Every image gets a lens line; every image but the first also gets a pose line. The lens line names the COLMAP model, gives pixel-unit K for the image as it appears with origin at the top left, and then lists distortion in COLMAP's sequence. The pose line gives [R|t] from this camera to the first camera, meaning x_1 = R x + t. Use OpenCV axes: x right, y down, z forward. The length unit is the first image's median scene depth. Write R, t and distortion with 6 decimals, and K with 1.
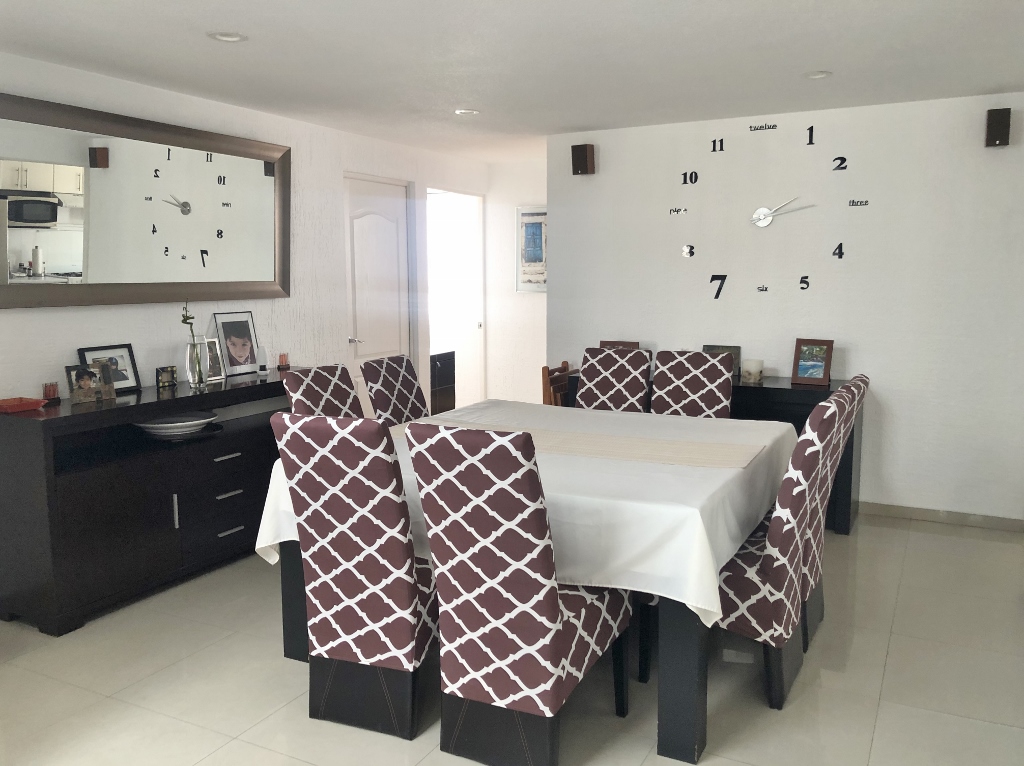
lens RADIAL K [[840.2, 0, 515.7], [0, 840.2, 388.4], [0, 0, 1]] dist [0.019211, -0.105355]
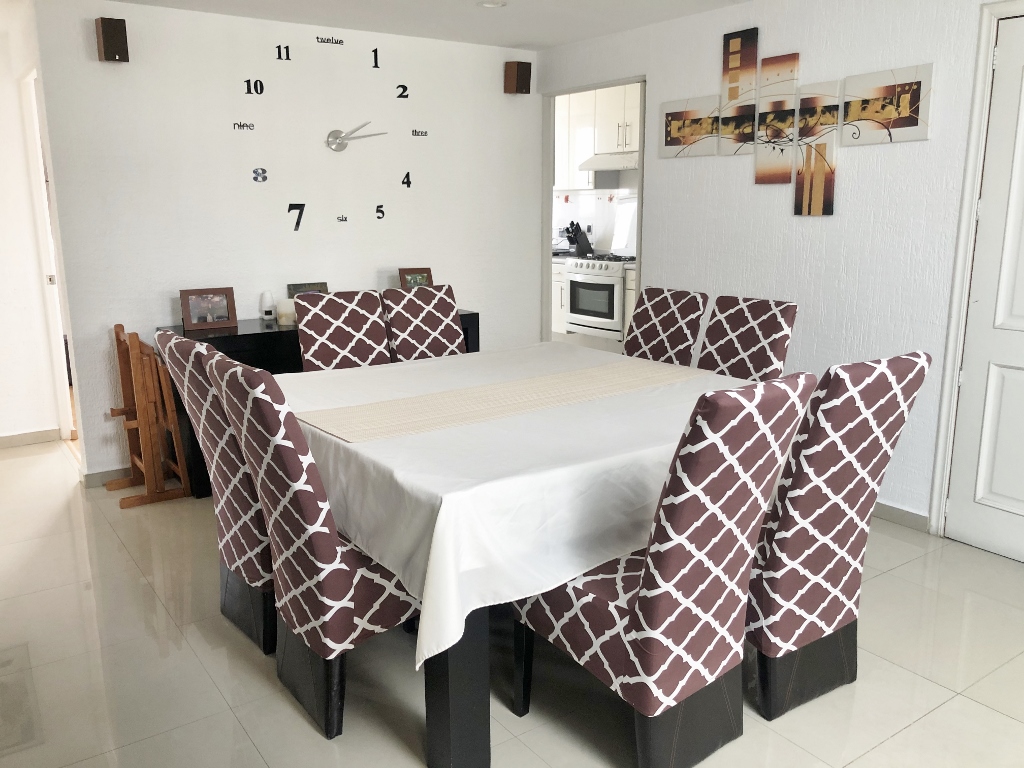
lens RADIAL K [[840.2, 0, 515.7], [0, 840.2, 389.4], [0, 0, 1]] dist [0.019211, -0.105355]
pose [[0.464322, -0.188368, 0.865403, -0.485237], [0.119286, 0.981518, 0.149641, -0.050882], [-0.877597, 0.033749, 0.478210, 0.404023]]
